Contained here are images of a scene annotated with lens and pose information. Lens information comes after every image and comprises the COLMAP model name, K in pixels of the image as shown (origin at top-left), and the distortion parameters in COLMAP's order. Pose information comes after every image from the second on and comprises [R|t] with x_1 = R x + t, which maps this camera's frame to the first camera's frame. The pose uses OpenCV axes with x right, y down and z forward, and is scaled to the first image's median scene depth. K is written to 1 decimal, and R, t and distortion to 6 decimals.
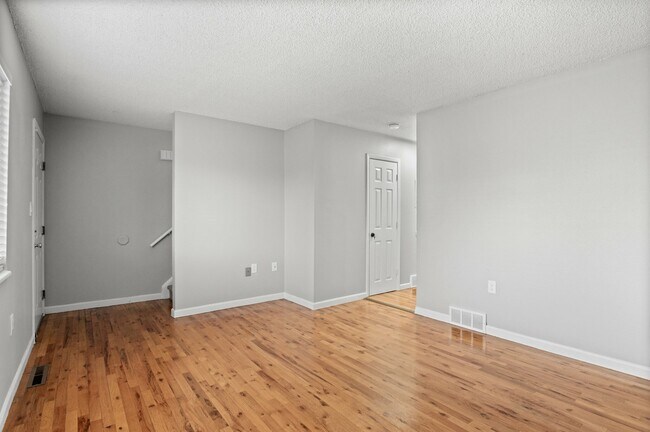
lens RADIAL K [[324.9, 0, 323.4], [0, 324.9, 225.3], [0, 0, 1]] dist [-0.027872, -0.000176]
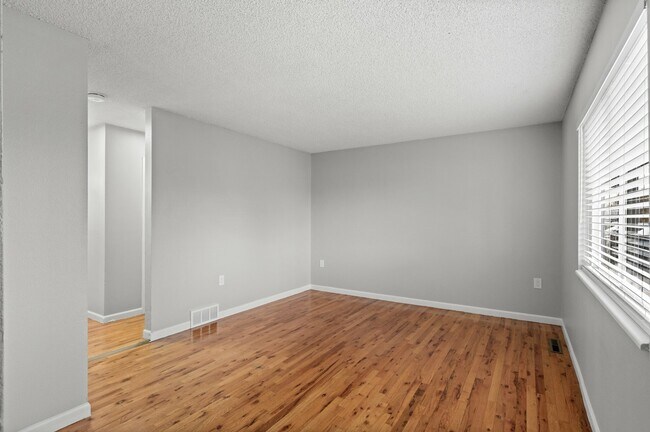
lens RADIAL K [[320.2, 0, 324.2], [0, 320.2, 218.1], [0, 0, 1]] dist [-0.004658, -0.000087]
pose [[-0.351603, -0.002498, 0.936146, -0.880713], [0.026406, 0.999572, 0.012585, -0.067282], [-0.935777, 0.029145, -0.351386, 1.140348]]
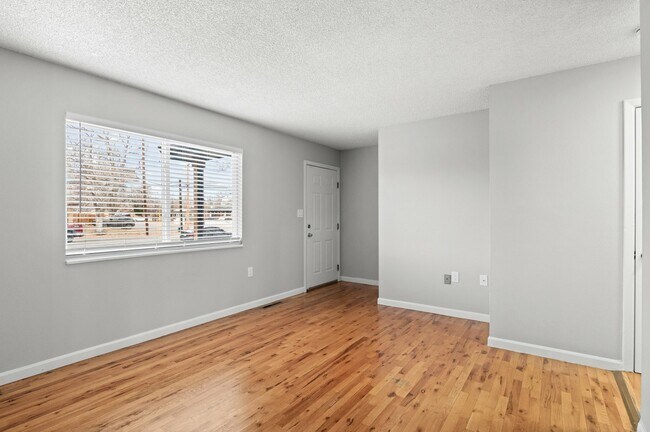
lens RADIAL K [[320.2, 0, 324.2], [0, 320.2, 218.1], [0, 0, 1]] dist [-0.004658, -0.000087]
pose [[0.301875, 0.007037, -0.953322, 0.765432], [-0.027660, 0.999616, -0.001380, -0.027309], [0.952946, 0.026785, 0.301954, 0.573988]]
